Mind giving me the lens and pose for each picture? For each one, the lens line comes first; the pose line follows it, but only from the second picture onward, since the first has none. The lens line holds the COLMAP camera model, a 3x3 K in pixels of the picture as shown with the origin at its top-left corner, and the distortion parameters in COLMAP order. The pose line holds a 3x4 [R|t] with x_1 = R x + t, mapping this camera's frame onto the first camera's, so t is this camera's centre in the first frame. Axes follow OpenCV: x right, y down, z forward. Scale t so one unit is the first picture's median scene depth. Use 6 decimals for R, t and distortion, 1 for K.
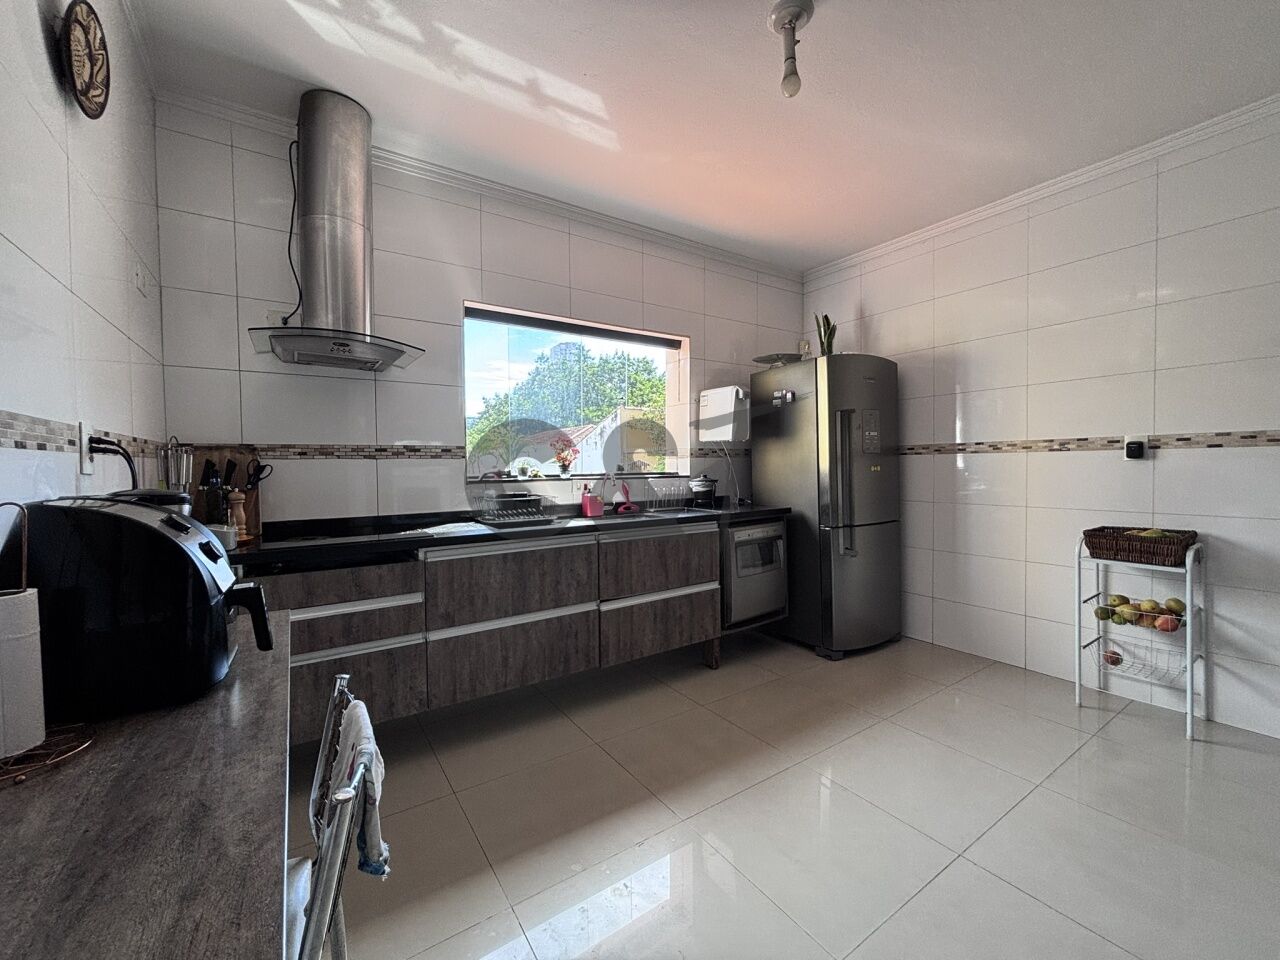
lens RADIAL K [[519.6, 0, 642.7], [0, 519.6, 479.0], [0, 0, 1]] dist [0.004031, 0.000501]
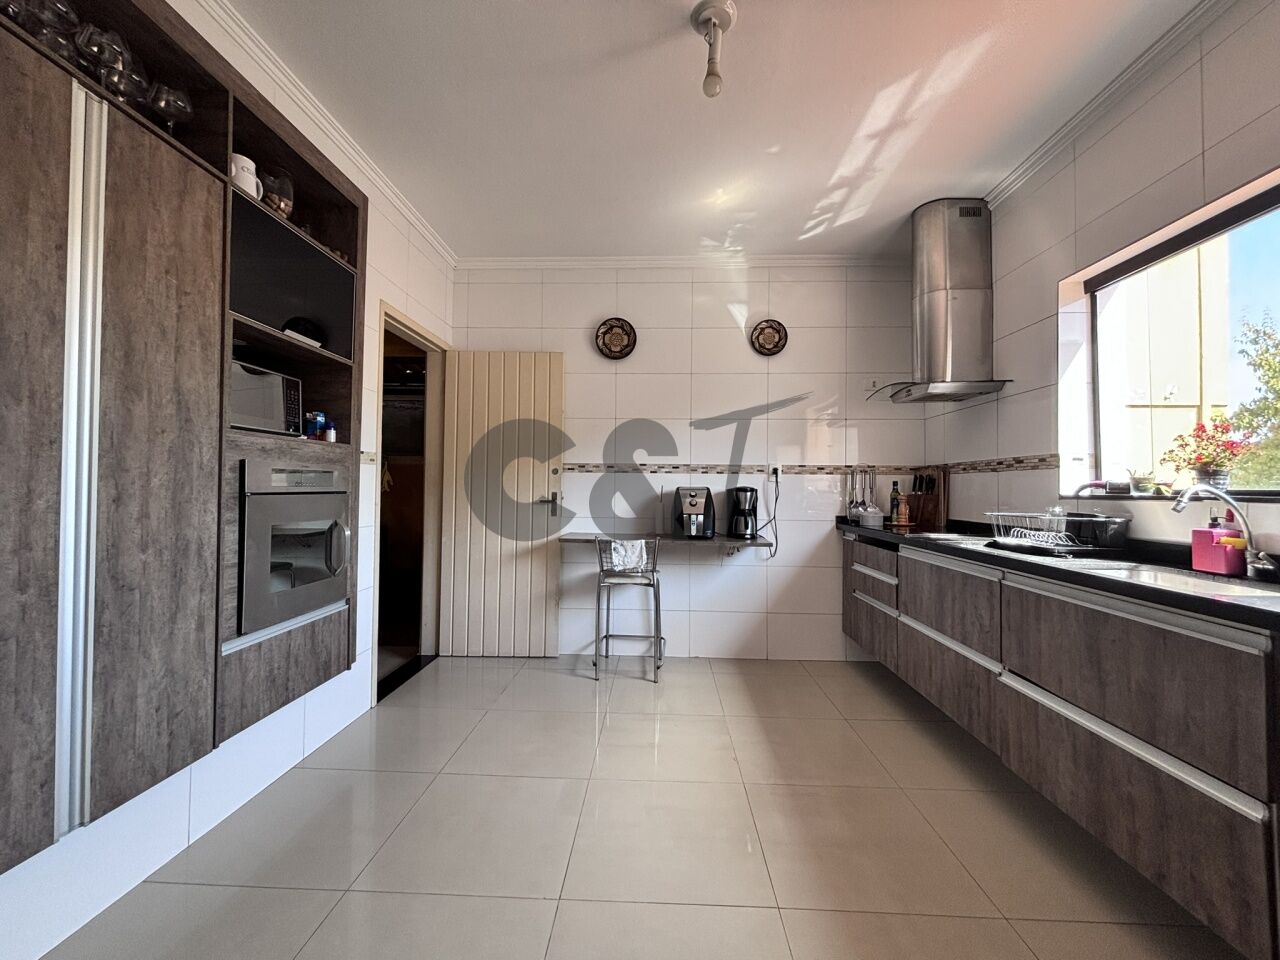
lens RADIAL K [[519.6, 0, 641.4], [0, 519.6, 476.9], [0, 0, 1]] dist [0.004031, 0.000501]
pose [[-0.594283, -0.010265, -0.804190, 0.793996], [-0.022420, 0.999741, 0.003807, -0.014800], [0.803943, 0.020292, -0.594360, 1.032915]]
